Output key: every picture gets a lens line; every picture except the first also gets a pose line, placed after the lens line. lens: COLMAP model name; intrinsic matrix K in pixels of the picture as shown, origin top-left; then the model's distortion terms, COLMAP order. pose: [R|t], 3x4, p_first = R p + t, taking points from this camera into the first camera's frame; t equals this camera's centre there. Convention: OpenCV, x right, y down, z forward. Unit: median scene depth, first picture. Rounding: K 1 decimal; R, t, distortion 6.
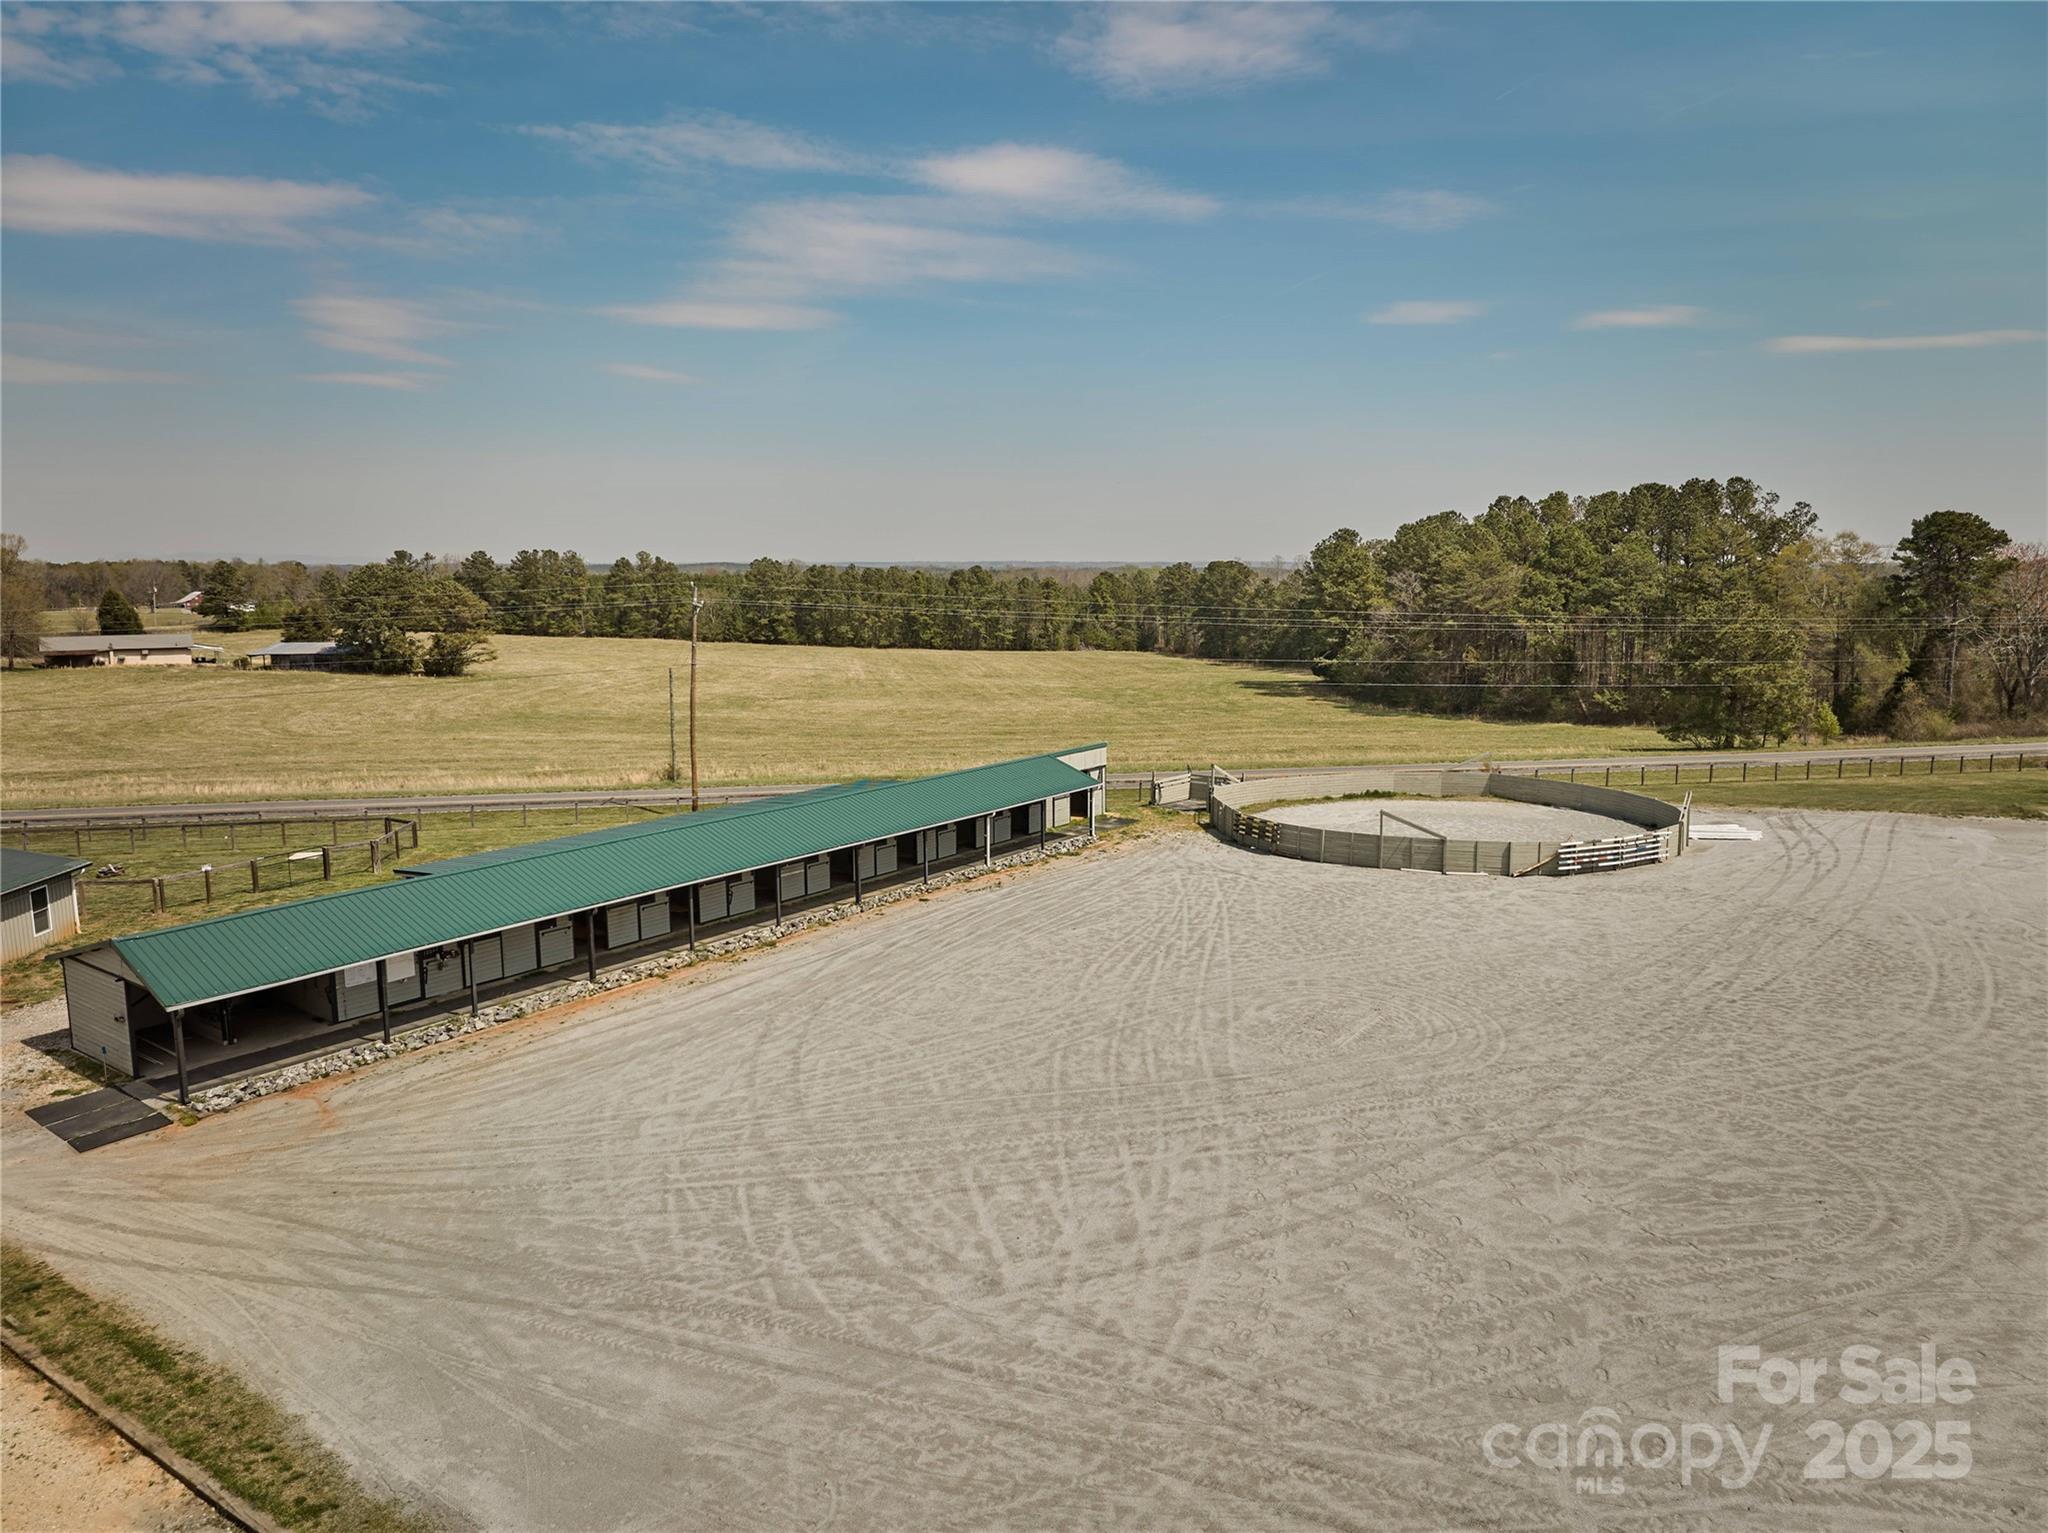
lens RADIAL K [[1541.4, 0, 1024.0], [0, 1541.4, 766.5], [0, 0, 1]] dist [-0.005108, -0.001665]
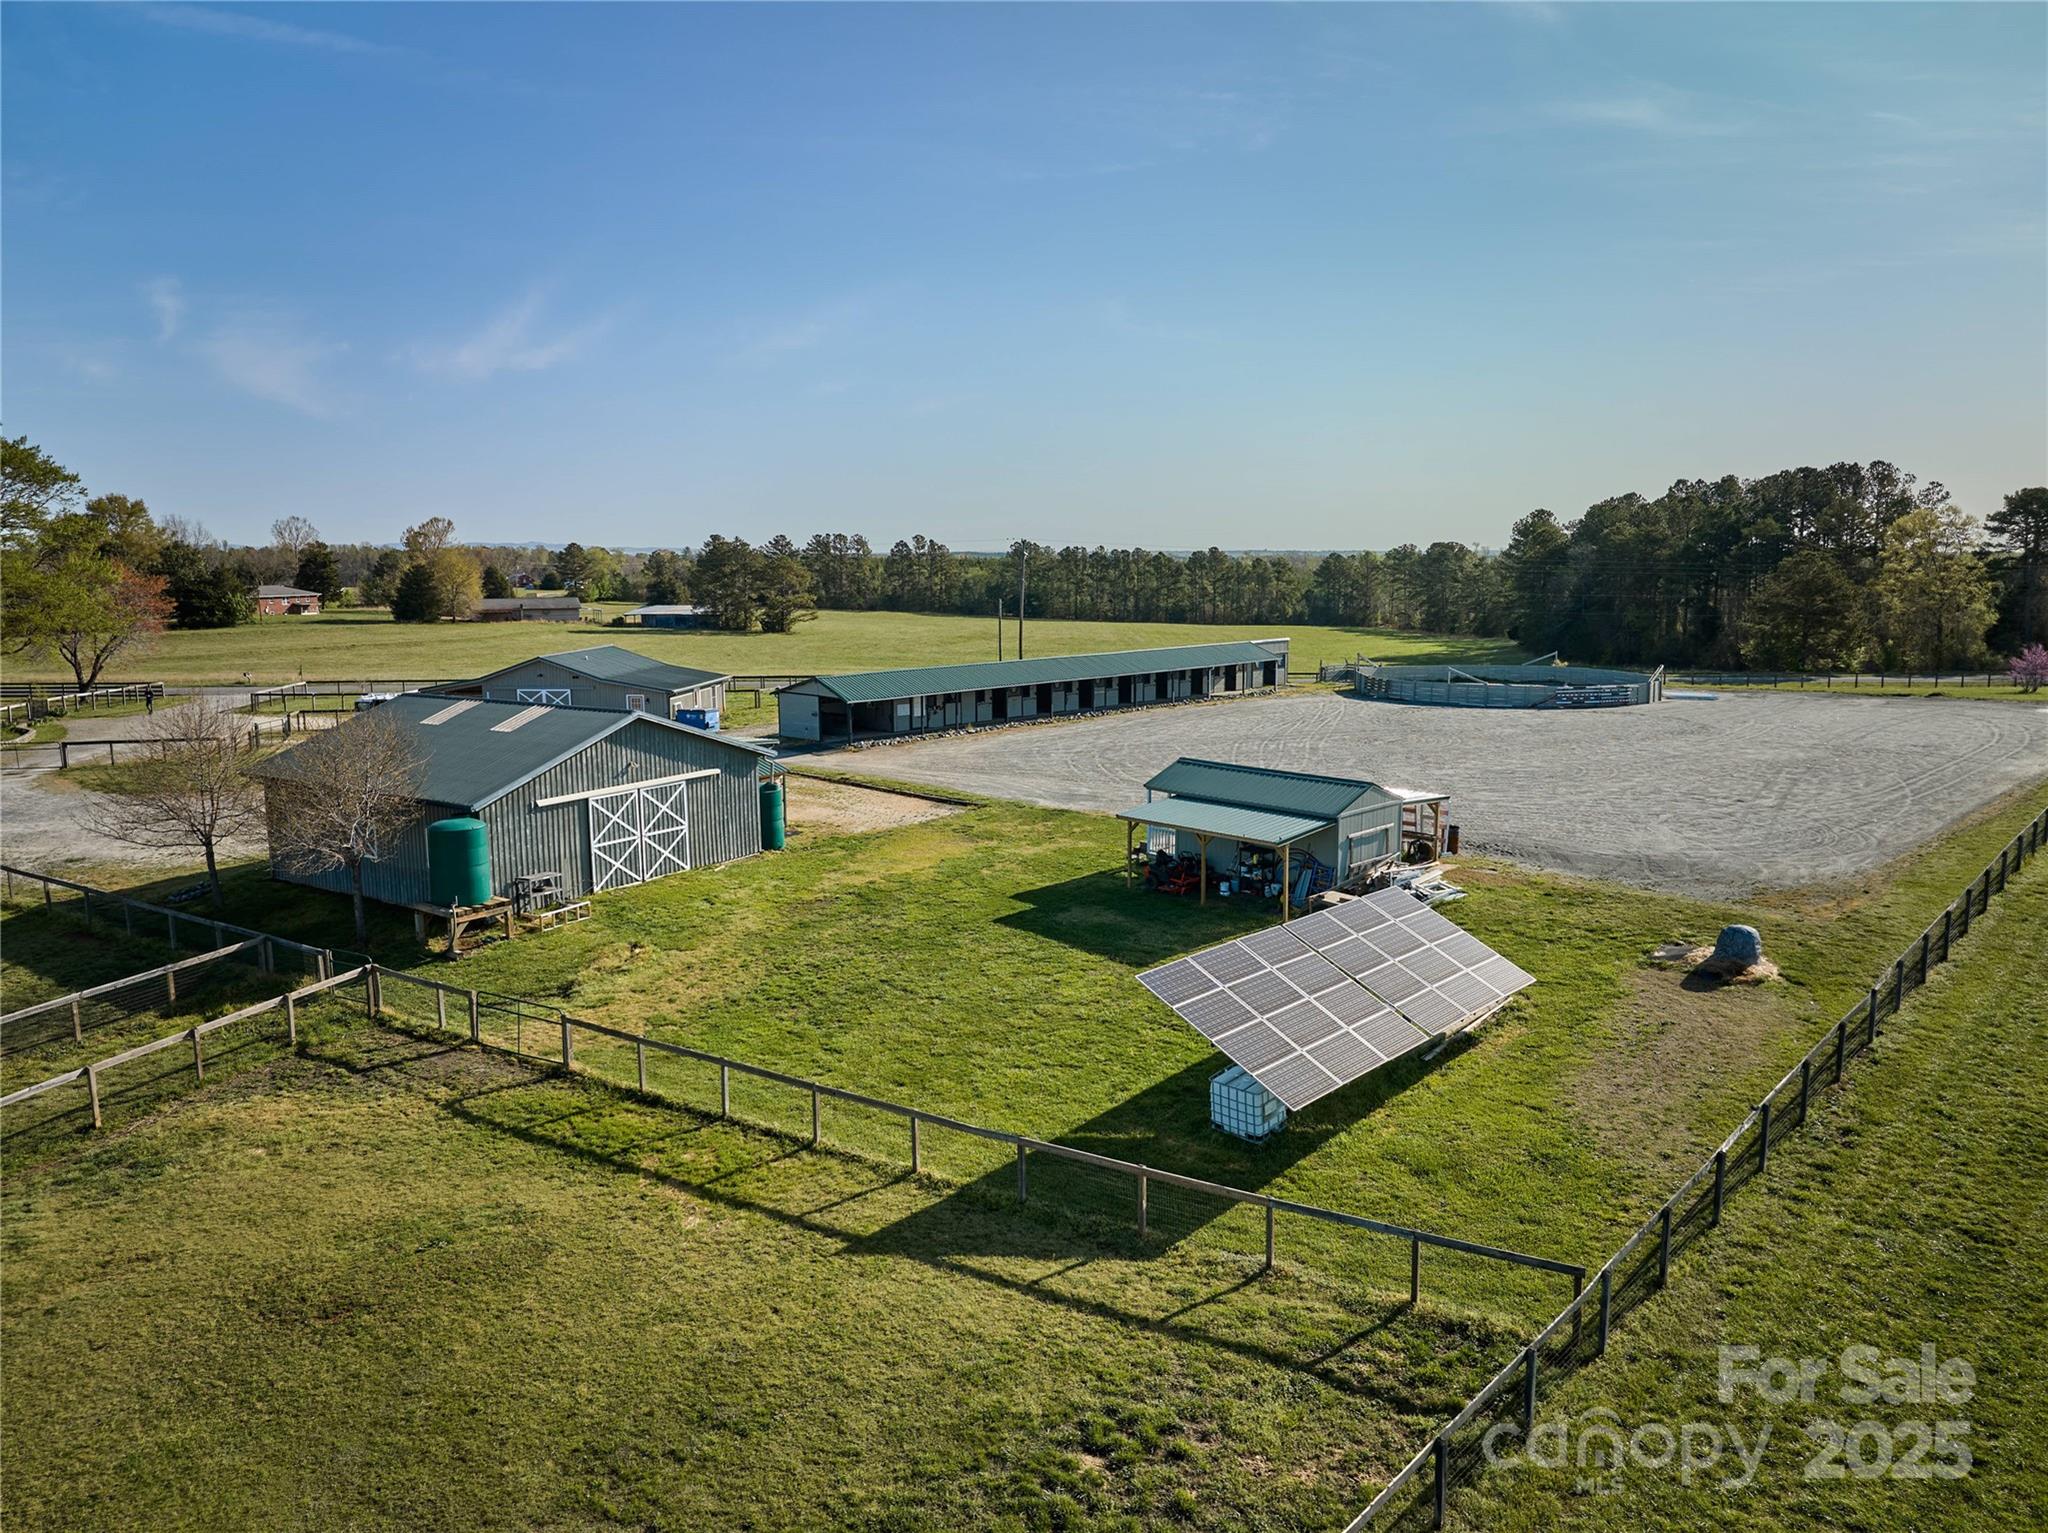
lens RADIAL K [[1435.0, 0, 1024.0], [0, 1435.0, 766.5], [0, 0, 1]] dist [0.003223, -0.000337]
pose [[0.986733, 0.025013, -0.160412, 0.005895], [-0.021824, 0.999528, 0.021612, 0.020498], [0.160877, -0.017824, 0.986814, -0.109583]]
